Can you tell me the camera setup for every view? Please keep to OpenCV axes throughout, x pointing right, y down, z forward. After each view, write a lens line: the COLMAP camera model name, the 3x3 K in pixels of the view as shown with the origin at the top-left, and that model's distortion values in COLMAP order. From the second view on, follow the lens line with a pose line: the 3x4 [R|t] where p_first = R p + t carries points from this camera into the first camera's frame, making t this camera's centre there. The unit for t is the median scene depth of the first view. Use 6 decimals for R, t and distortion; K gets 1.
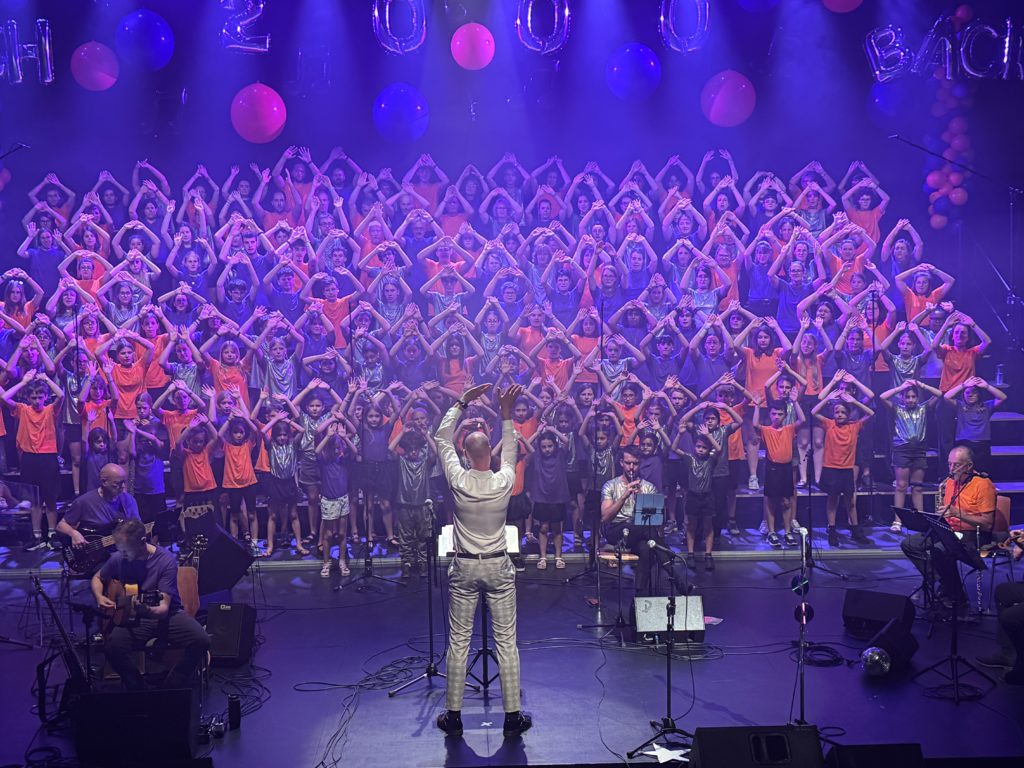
lens RADIAL K [[1532.2, 0, 510.8], [0, 1532.2, 390.6], [0, 0, 1]] dist [0.183055, -0.531420]
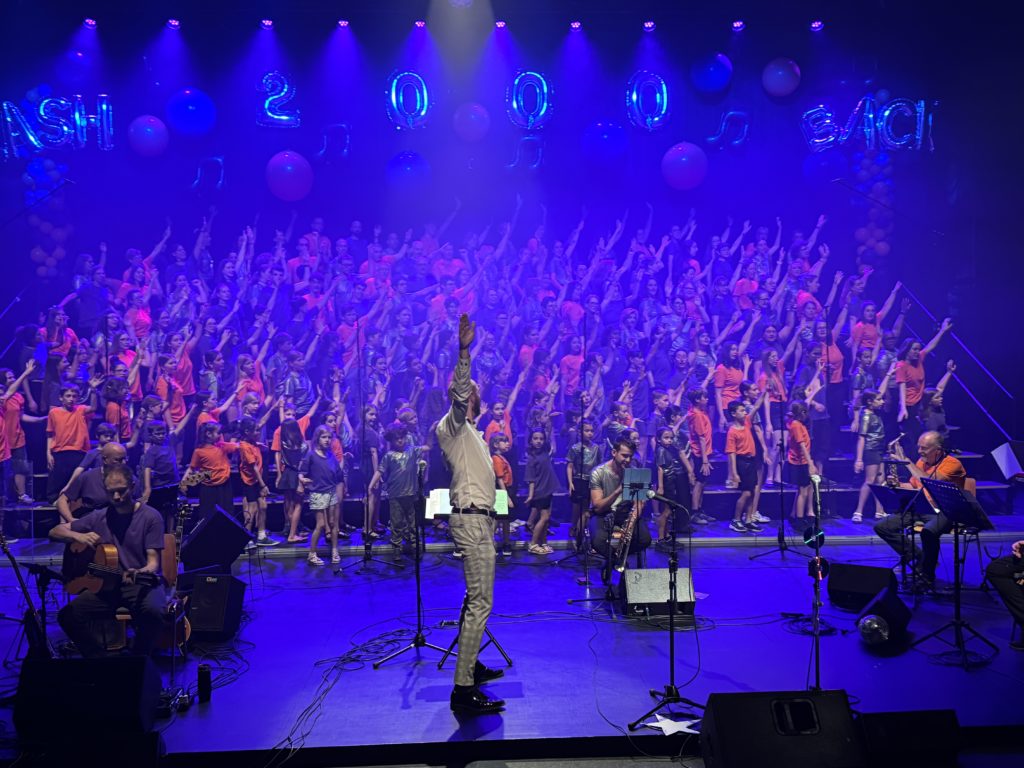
lens RADIAL K [[1089.8, 0, 527.3], [0, 1089.8, 383.8], [0, 0, 1]] dist [0.153269, -0.389680]
pose [[0.999810, -0.000111, 0.019485, 0.003053], [0.001671, 0.996790, -0.080042, 0.074001], [-0.019414, 0.080060, 0.996601, 0.290664]]
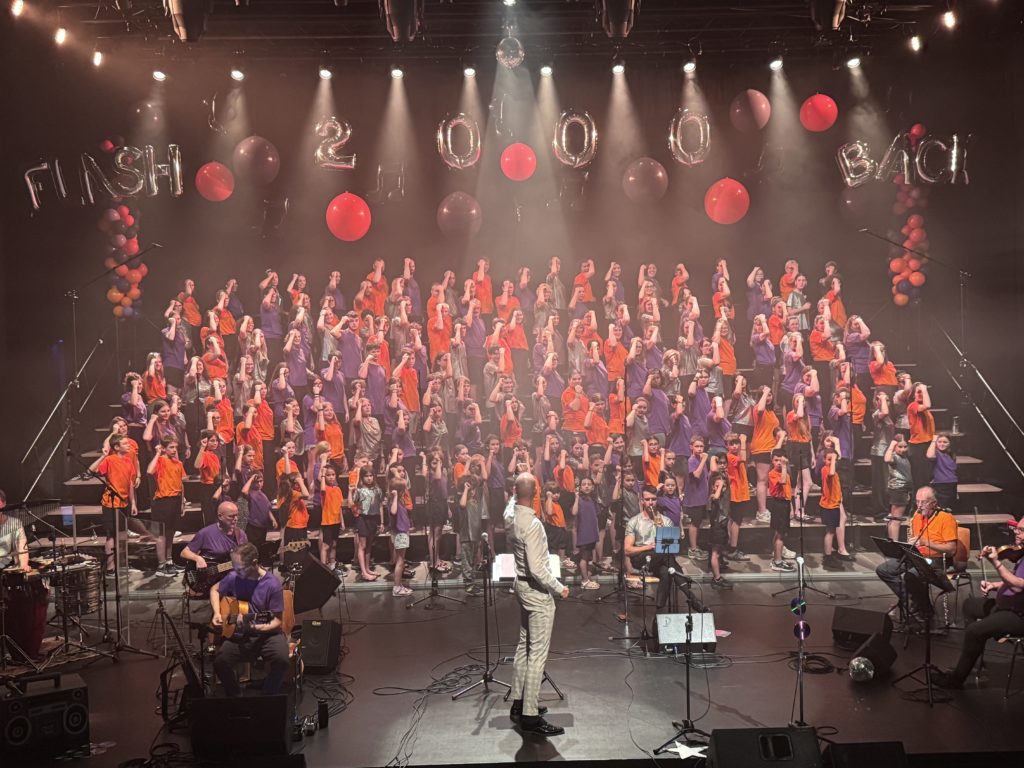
lens RADIAL K [[1225.6, 0, 518.1], [0, 1225.6, 383.3], [0, 0, 1]] dist [0.193101, -0.607422]
pose [[0.999665, -0.007044, -0.024919, -0.002194], [0.005957, 0.999039, -0.043430, -0.004109], [0.025201, 0.043267, 0.998746, 0.032414]]
